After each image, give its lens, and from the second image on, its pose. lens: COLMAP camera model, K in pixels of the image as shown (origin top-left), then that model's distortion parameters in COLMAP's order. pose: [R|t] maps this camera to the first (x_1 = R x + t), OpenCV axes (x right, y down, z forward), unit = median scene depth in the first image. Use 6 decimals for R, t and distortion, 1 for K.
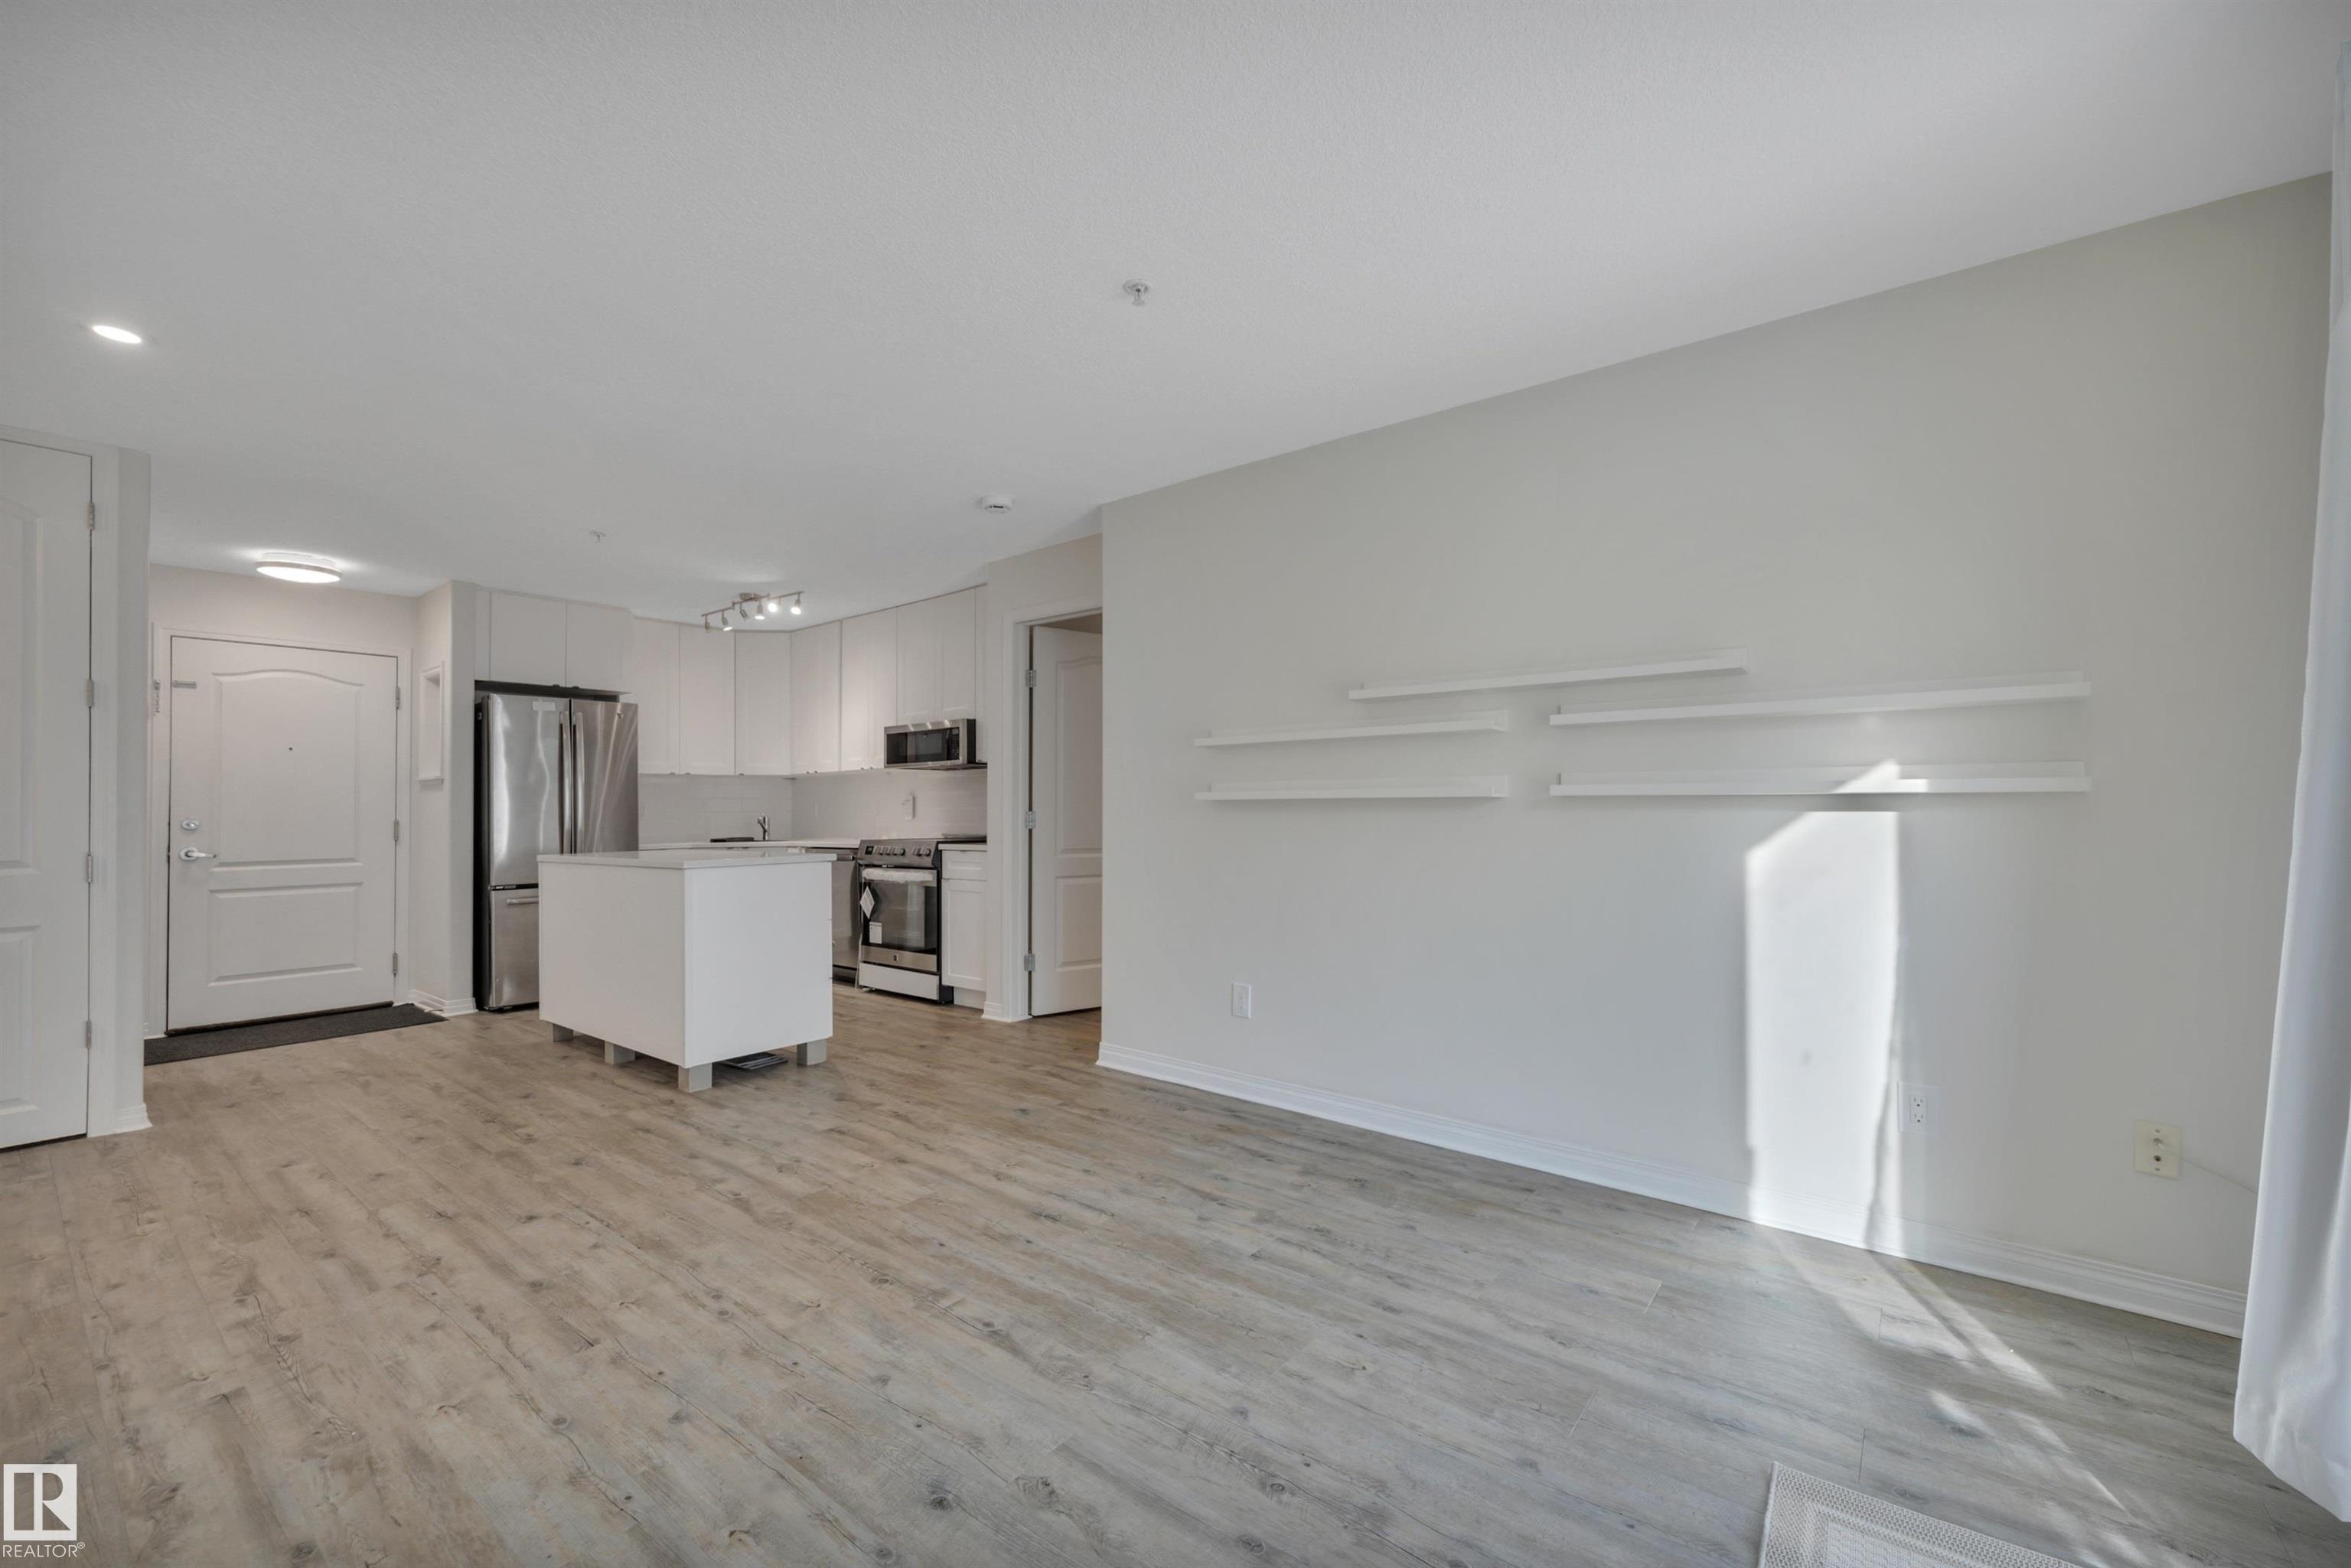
lens RADIAL K [[962.9, 0, 1137.5], [0, 962.9, 792.0], [0, 0, 1]] dist [0.047805, -0.010932]
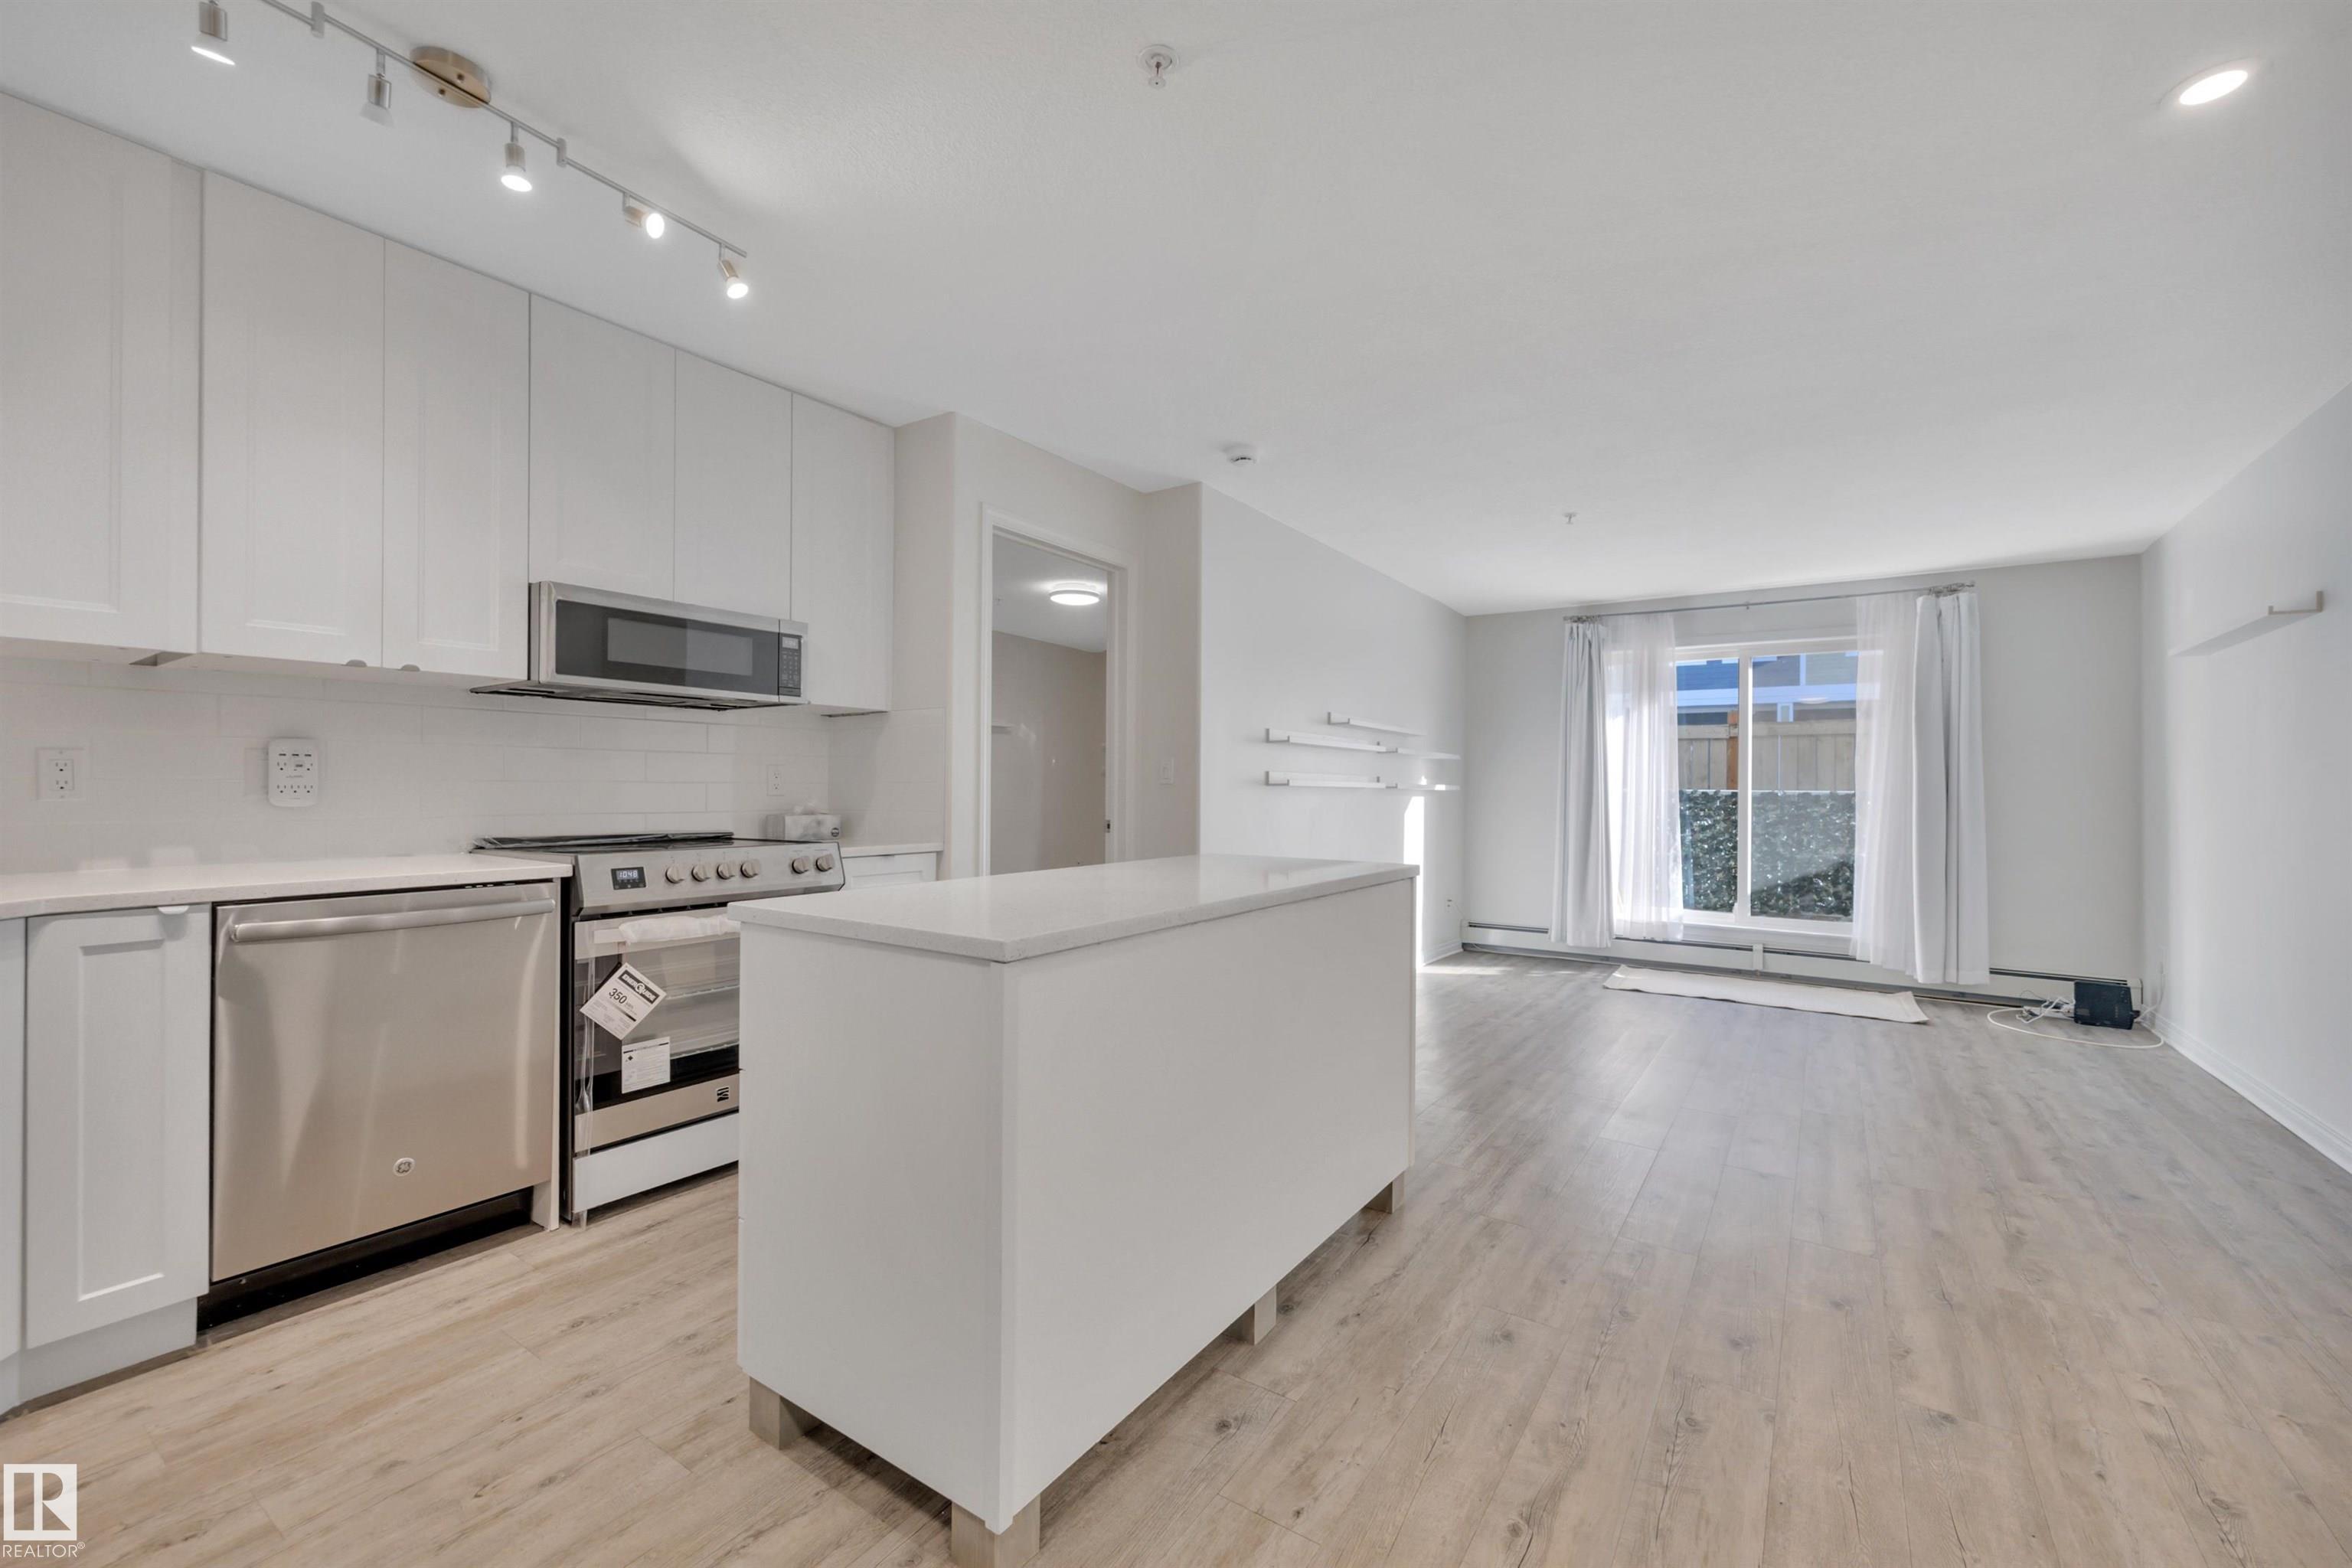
lens RADIAL K [[959.6, 0, 1179.3], [0, 959.6, 787.5], [0, 0, 1]] dist [-0.002996, -0.000053]
pose [[-0.114622, 0.009748, 0.993361, -0.762671], [-0.027159, 0.999547, -0.012942, 0.020541], [-0.993038, -0.028462, -0.114305, 0.850909]]
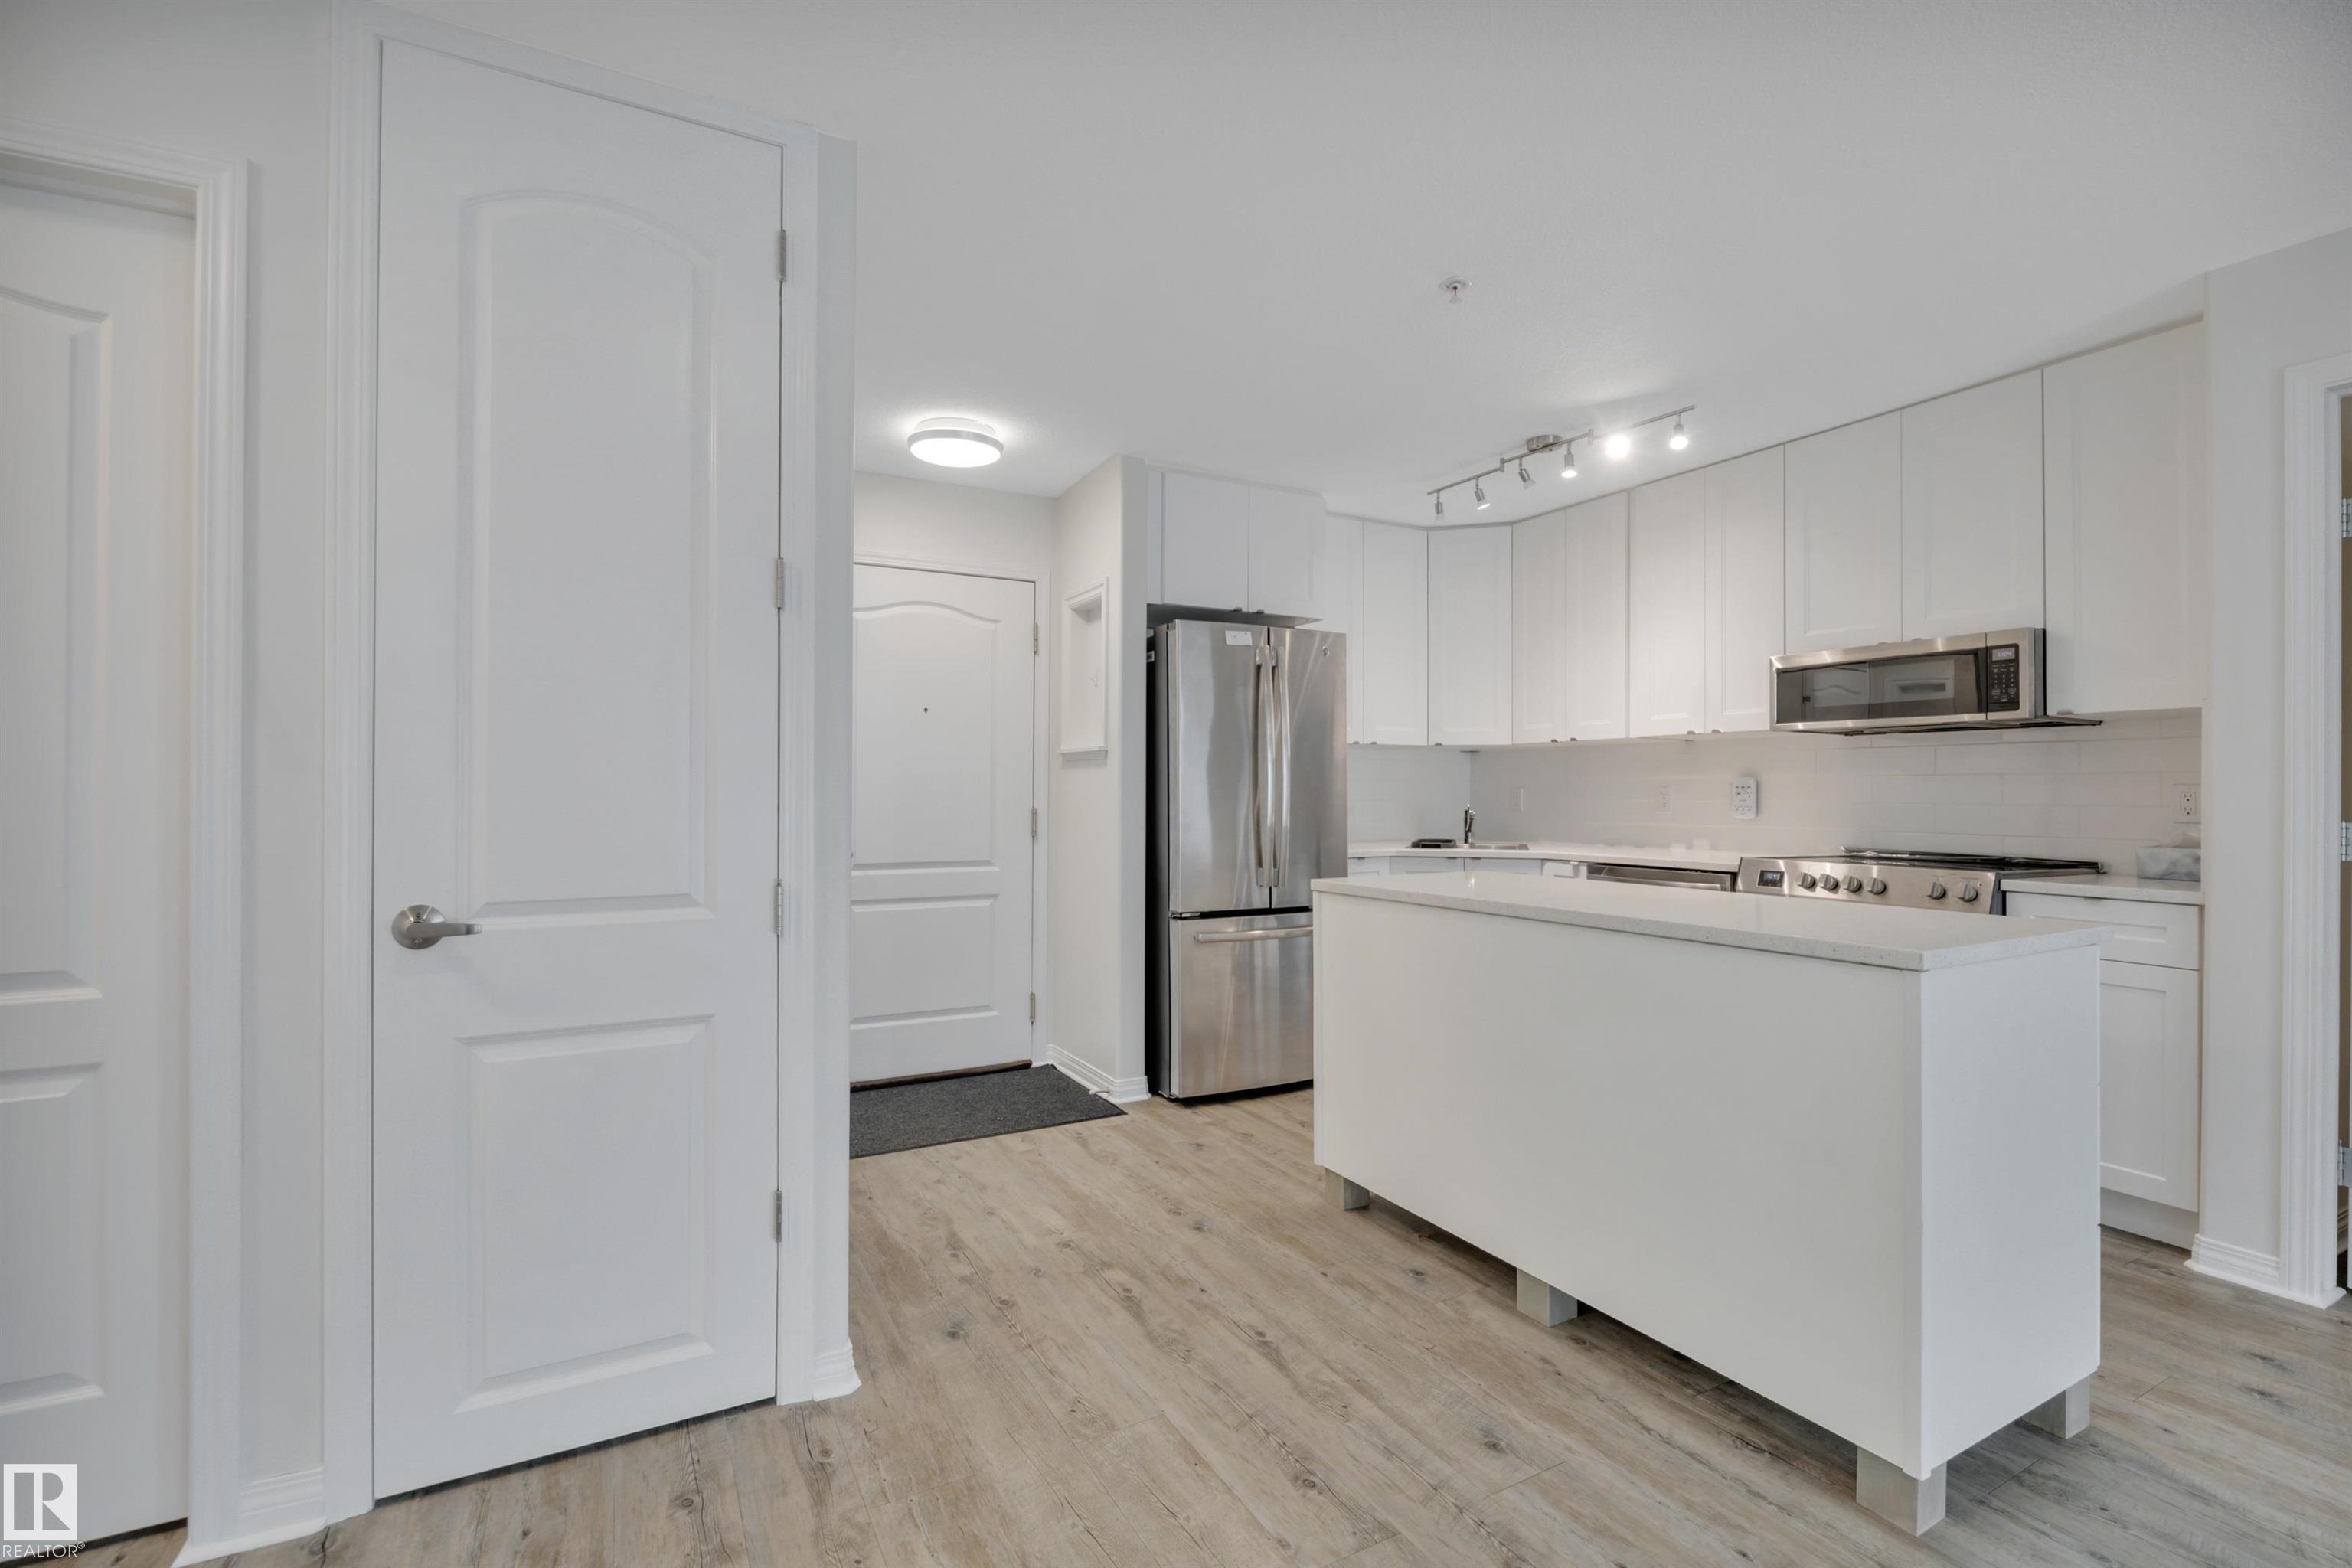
lens RADIAL K [[1033.1, 0, 1181.8], [0, 1033.1, 780.2], [0, 0, 1]] dist [-0.004132, -0.000394]
pose [[0.937400, 0.008190, -0.348158, -0.407866], [-0.004511, 0.999925, 0.011377, -0.001027], [0.348225, -0.009094, 0.937367, 0.348377]]
